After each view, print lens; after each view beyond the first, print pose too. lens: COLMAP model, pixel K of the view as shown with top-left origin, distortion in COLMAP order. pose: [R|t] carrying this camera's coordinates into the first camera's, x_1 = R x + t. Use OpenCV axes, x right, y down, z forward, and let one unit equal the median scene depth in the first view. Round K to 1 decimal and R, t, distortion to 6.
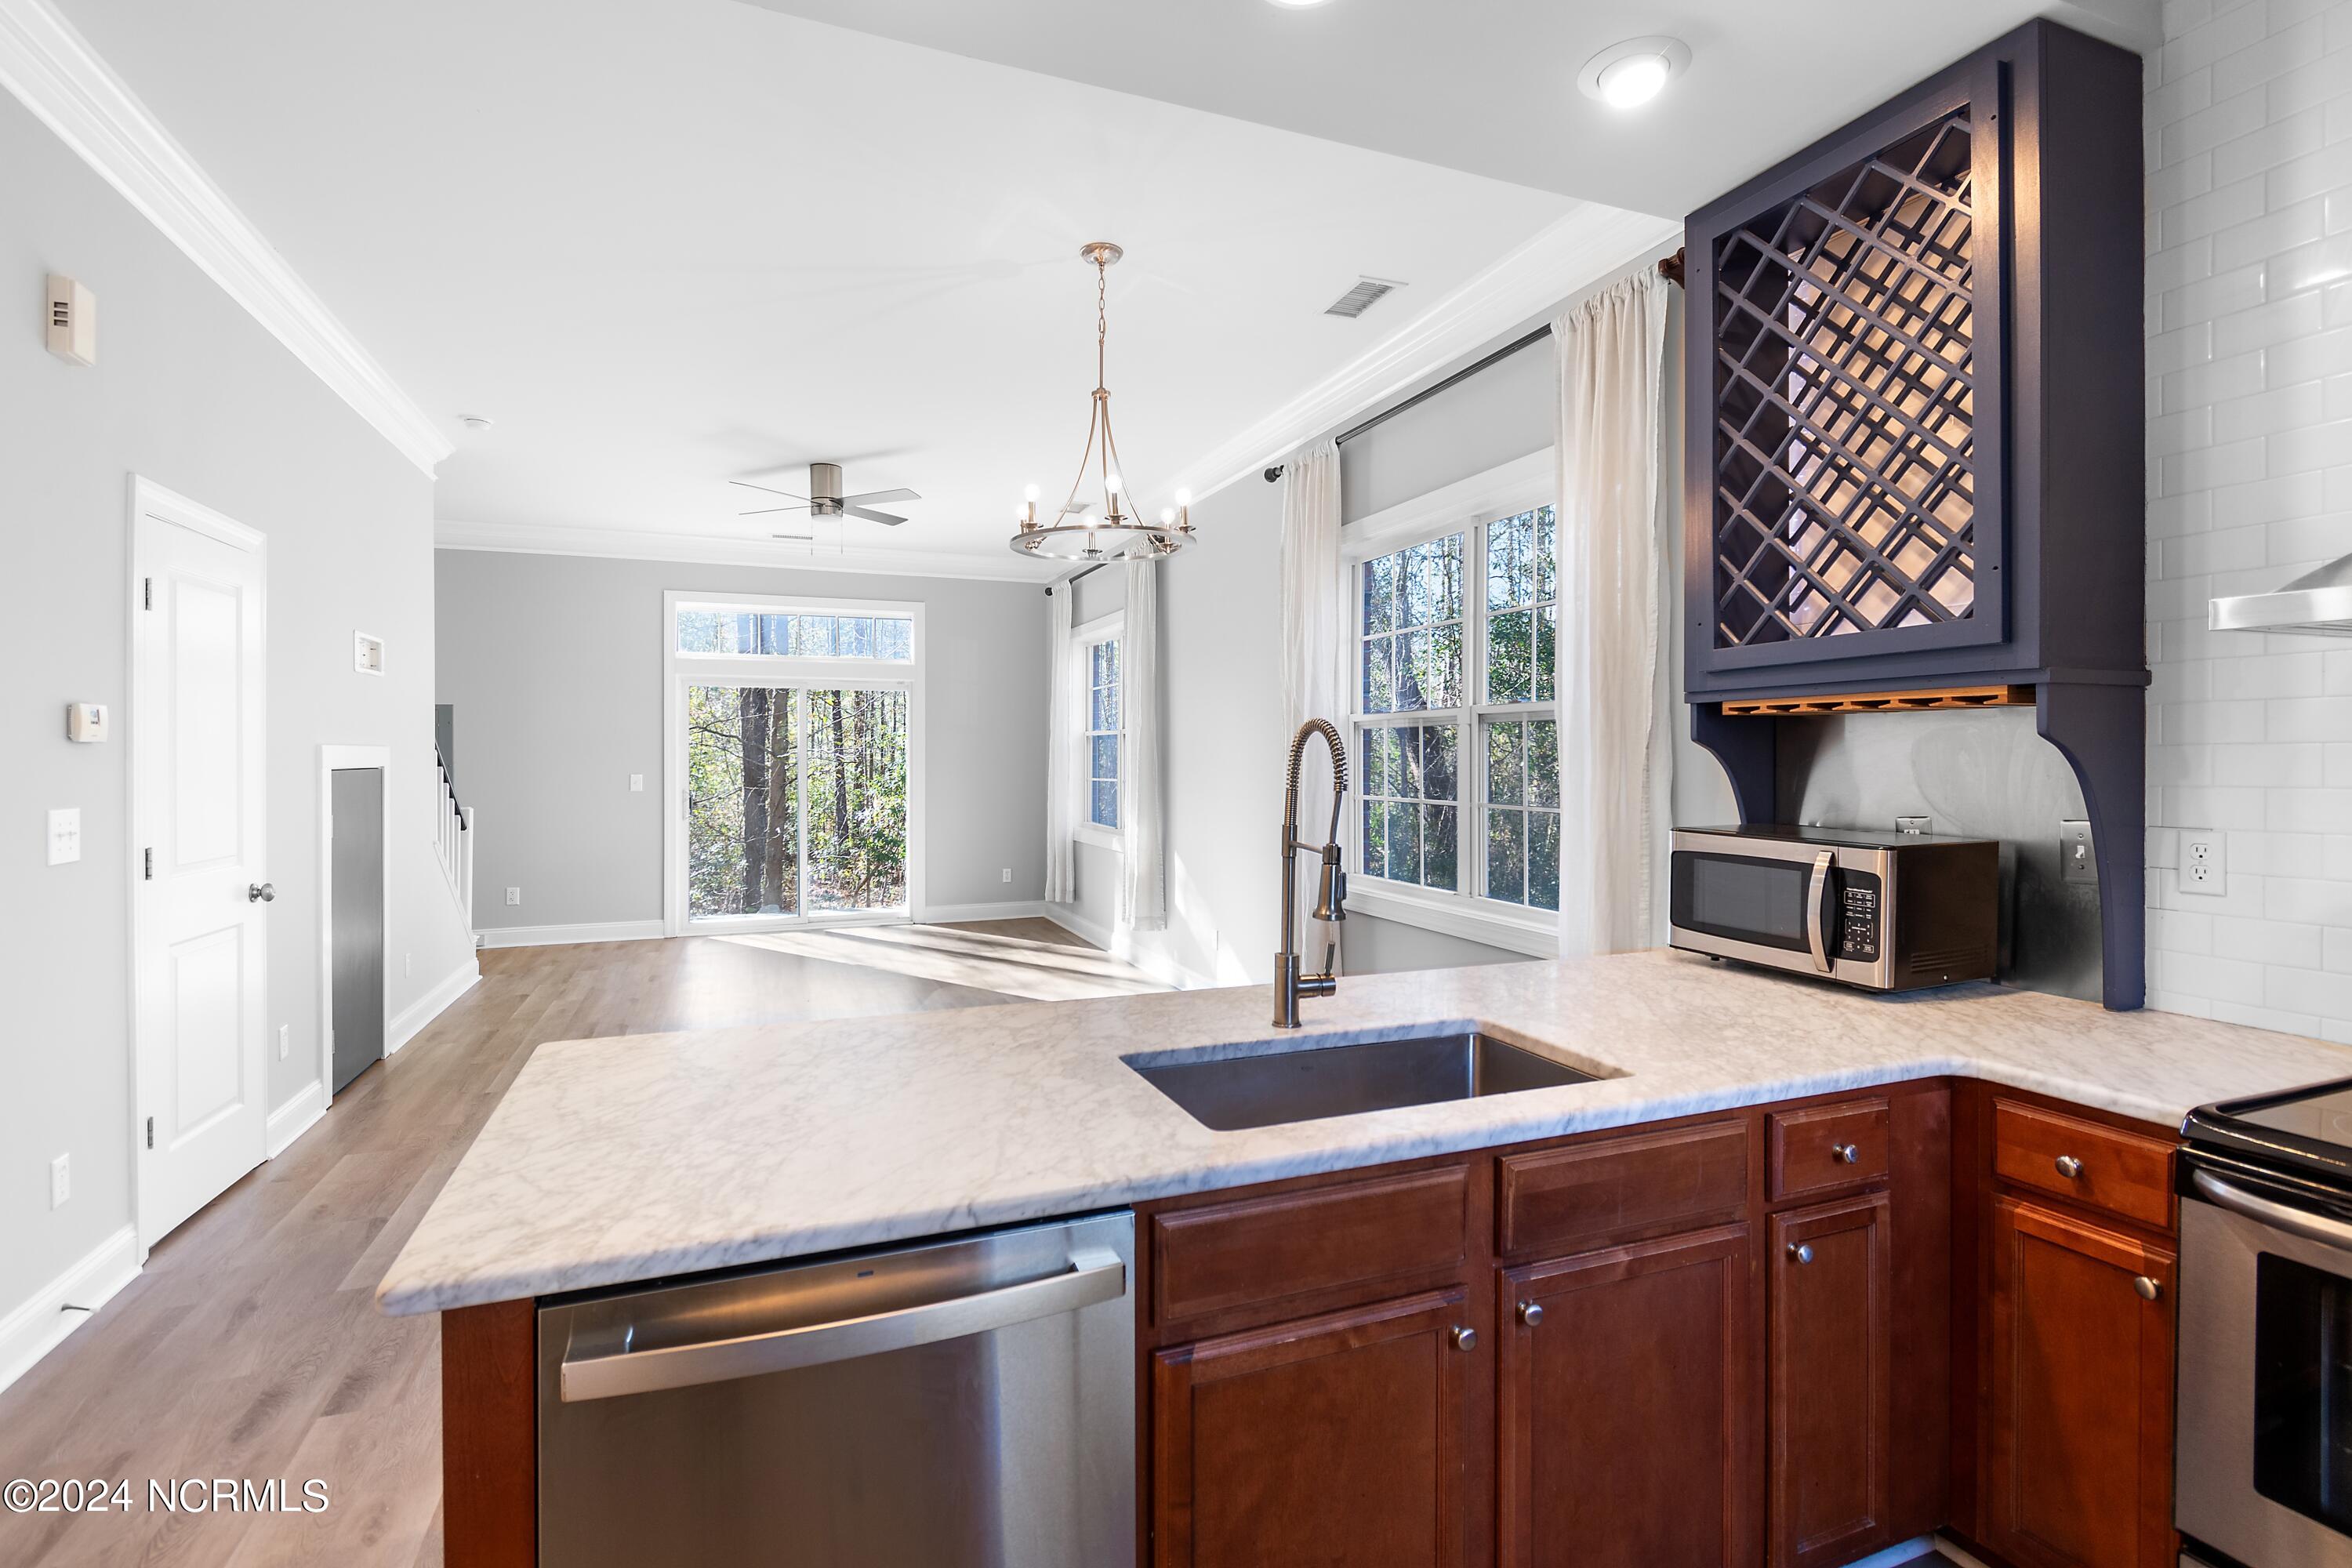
lens RADIAL K [[1103.4, 0, 1161.4], [0, 1103.4, 757.5], [0, 0, 1]] dist [0.000388, -0.000630]
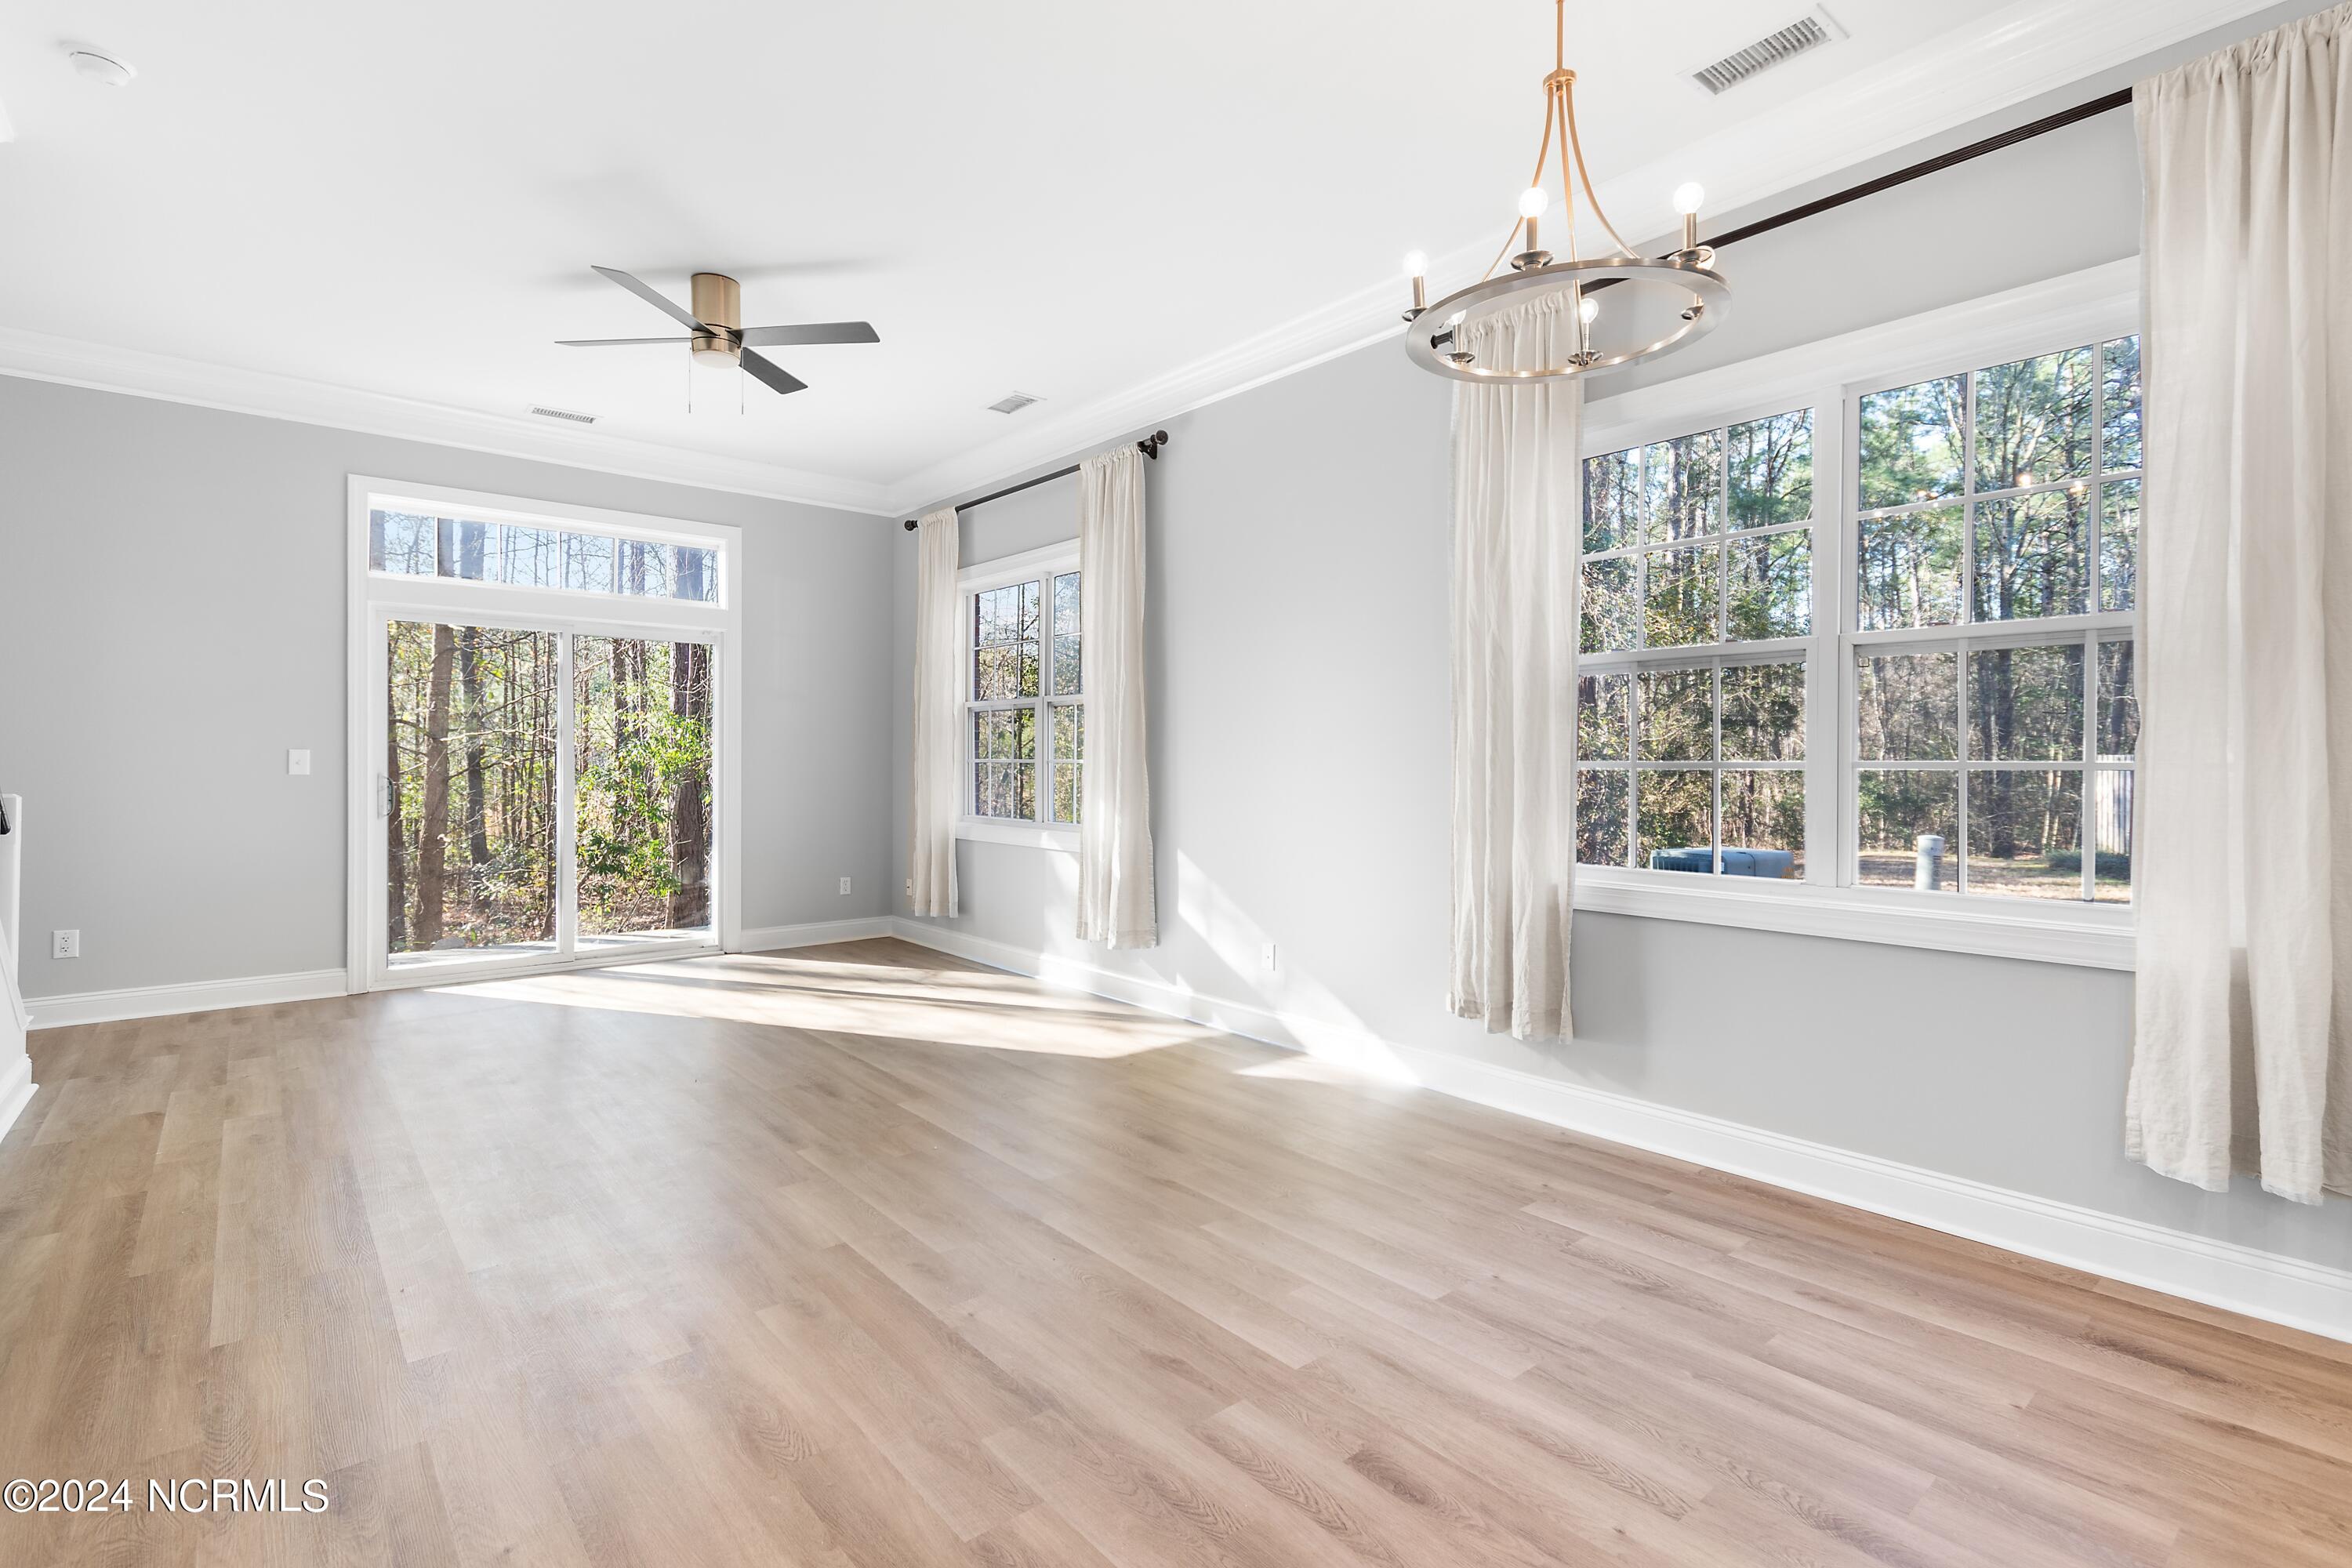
lens RADIAL K [[1093.0, 0, 1163.2], [0, 1093.0, 768.3], [0, 0, 1]] dist [0.005071, 0.000852]
pose [[0.946795, 0.002871, 0.321825, -0.667951], [-0.004431, 0.999982, 0.004116, 0.072946], [-0.321808, -0.005323, 0.946790, 0.723691]]
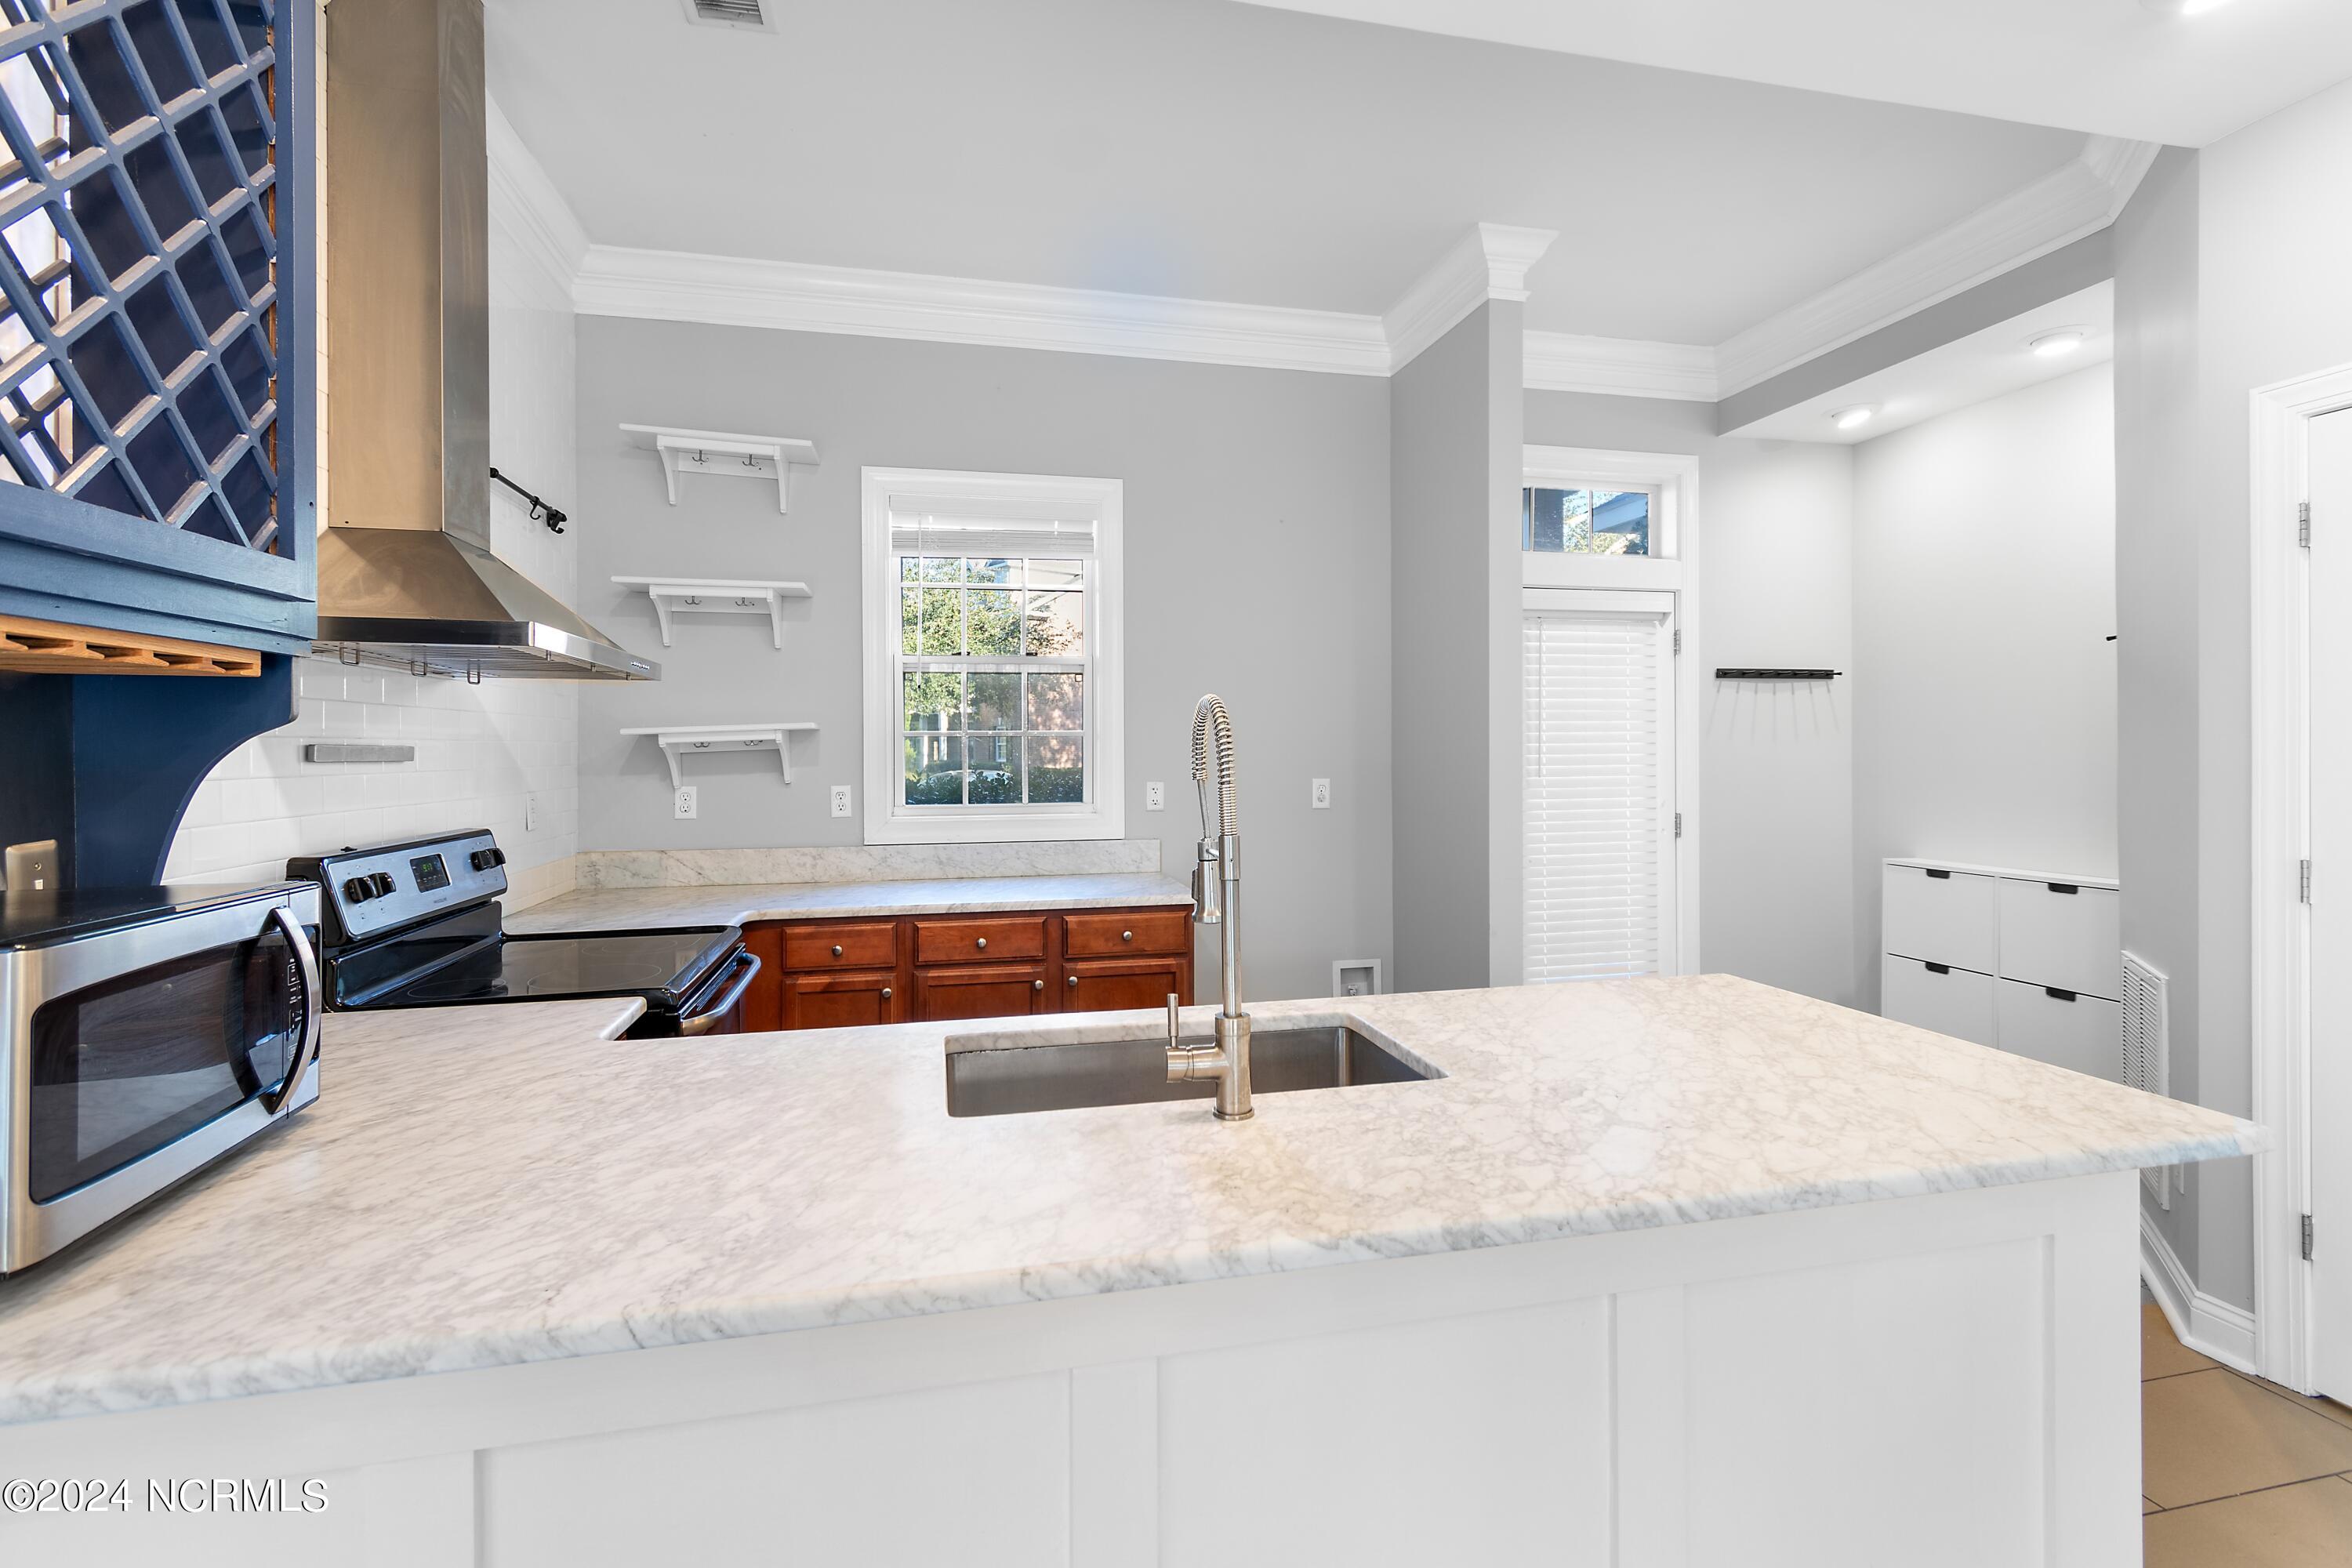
lens RADIAL K [[1049.3, 0, 1169.5], [0, 1049.3, 748.0], [0, 0, 1]] dist [0.002508, -0.000028]
pose [[-0.989039, 0.006104, 0.147530, 0.040143], [0.006238, 0.999980, 0.000444, 0.002078], [-0.147524, 0.001360, -0.989057, 1.312866]]
